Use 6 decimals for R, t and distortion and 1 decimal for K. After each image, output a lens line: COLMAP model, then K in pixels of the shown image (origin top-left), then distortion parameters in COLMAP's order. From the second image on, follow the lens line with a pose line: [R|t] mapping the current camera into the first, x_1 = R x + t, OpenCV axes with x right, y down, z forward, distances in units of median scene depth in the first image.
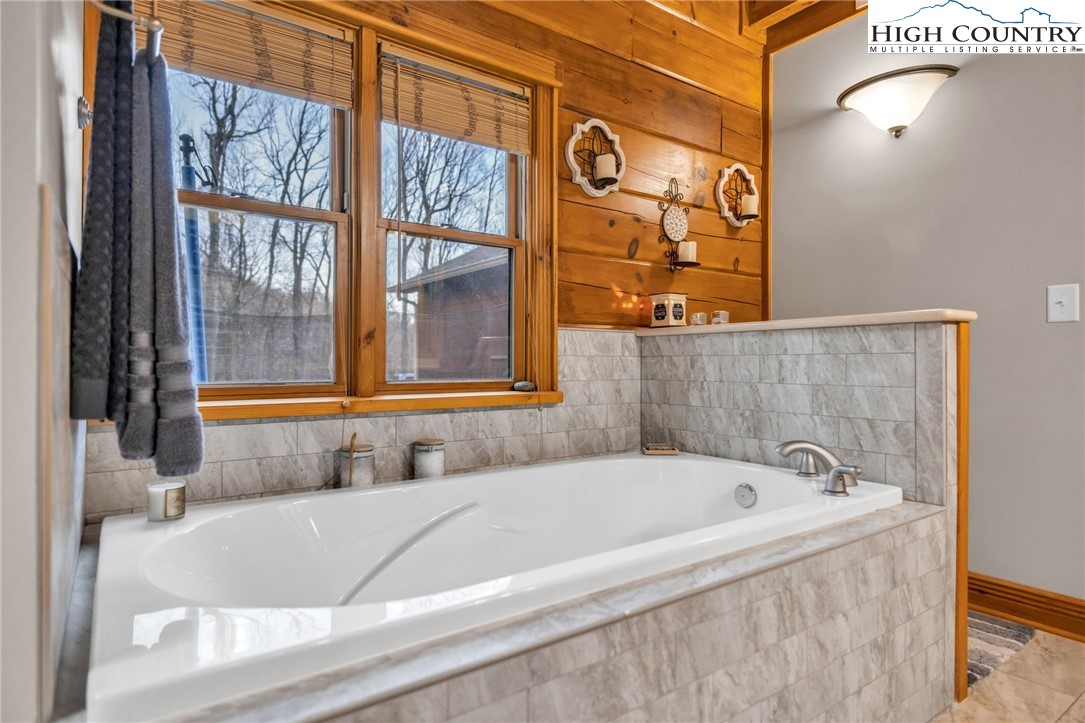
lens RADIAL K [[606.4, 0, 542.1], [0, 606.4, 361.8], [0, 0, 1]] dist [-0.002936, -0.000460]
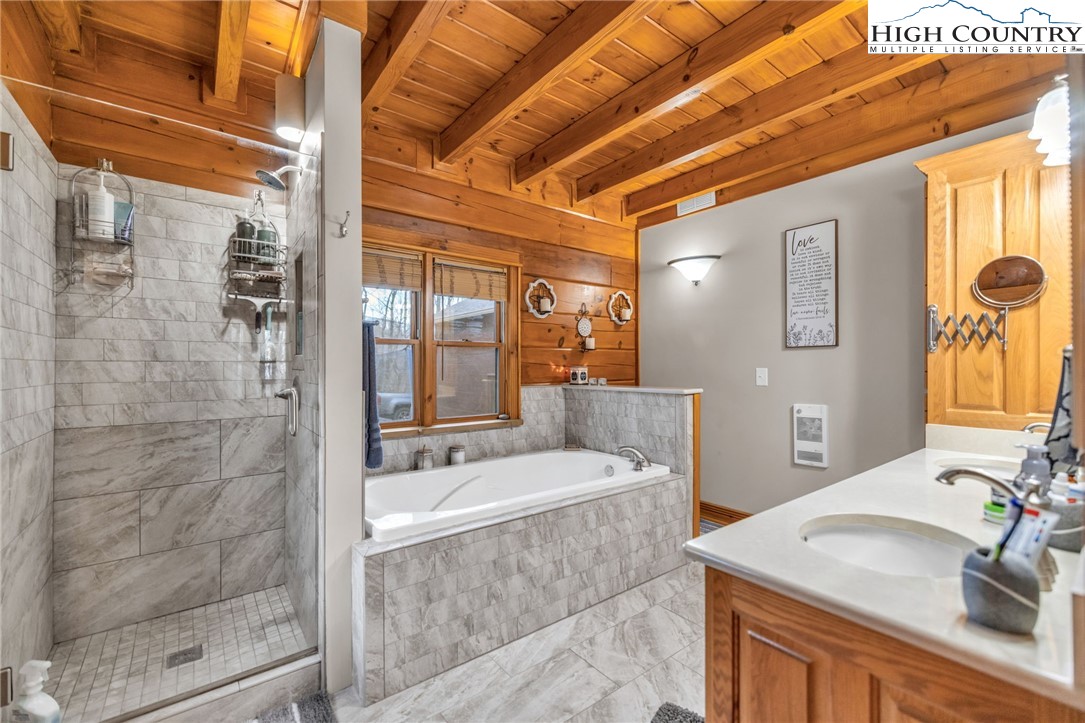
lens RADIAL K [[460.0, 0, 543.9], [0, 460.0, 364.5], [0, 0, 1]] dist [-0.000611, -0.000129]
pose [[0.999310, -0.001821, 0.037087, 0.053815], [0.001918, 0.999995, -0.002591, -0.148723], [-0.037082, 0.002660, 0.999309, -0.606020]]
